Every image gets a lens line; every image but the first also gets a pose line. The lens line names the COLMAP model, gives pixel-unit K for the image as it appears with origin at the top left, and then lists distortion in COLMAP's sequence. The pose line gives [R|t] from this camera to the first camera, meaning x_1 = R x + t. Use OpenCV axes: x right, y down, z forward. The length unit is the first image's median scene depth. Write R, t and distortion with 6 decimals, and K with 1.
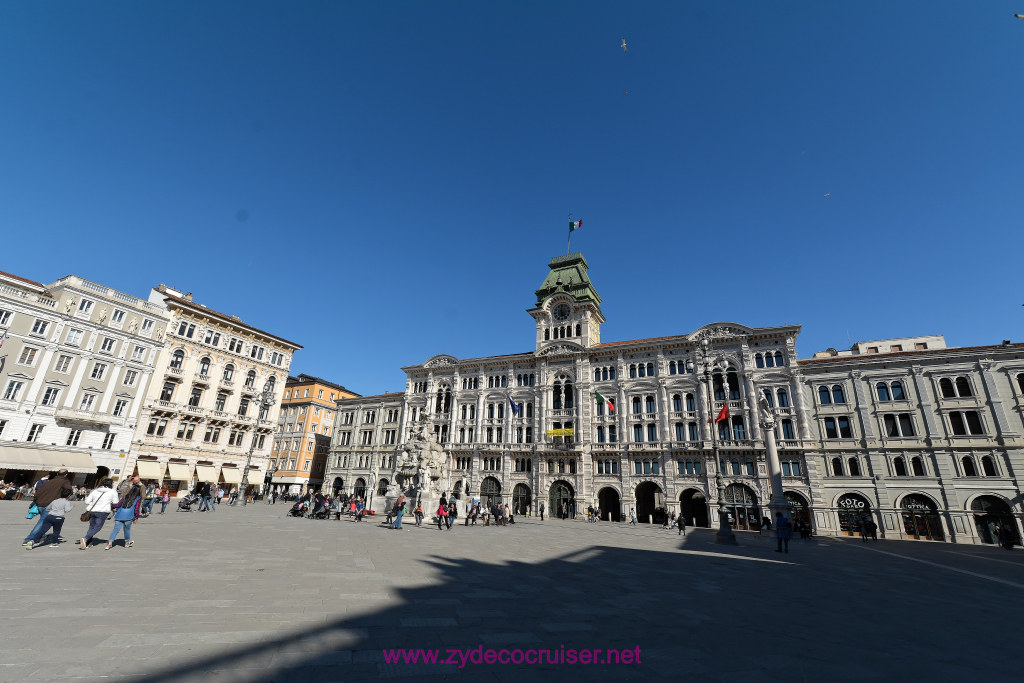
lens RADIAL K [[445.5, 0, 509.0], [0, 445.5, 344.9], [0, 0, 1]] dist [0.008002, -0.004408]
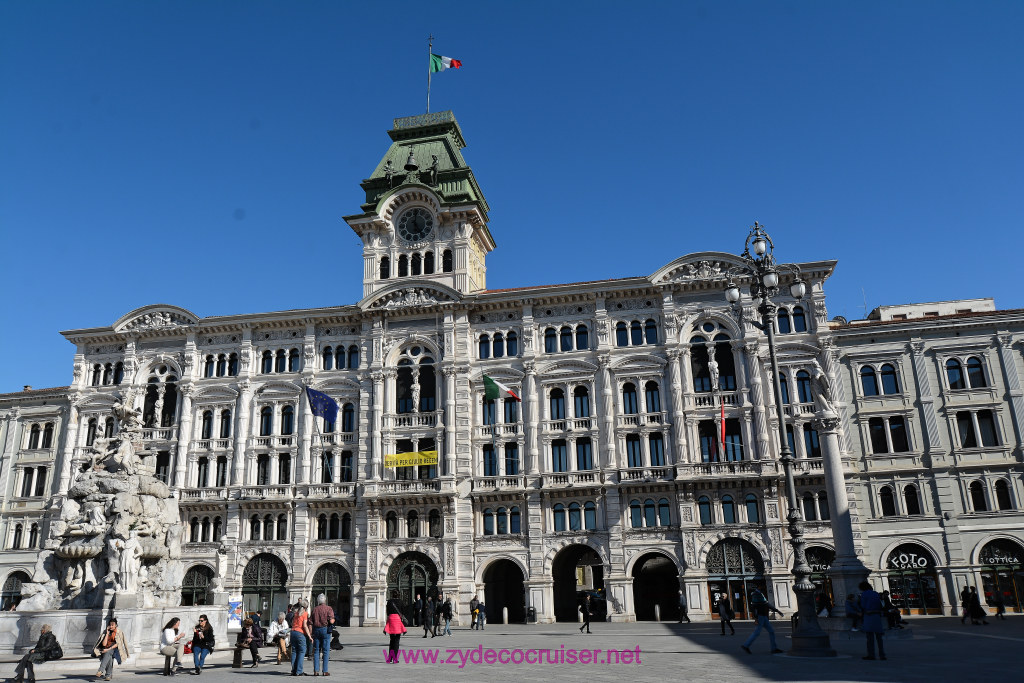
lens RADIAL K [[794.4, 0, 506.2], [0, 794.4, 346.6], [0, 0, 1]] dist [-0.002492, -0.007520]
pose [[0.962801, 0.013304, 0.269882, -0.025355], [-0.023404, 0.999140, 0.034241, 0.034413], [-0.269194, -0.039284, 0.962284, 0.104733]]
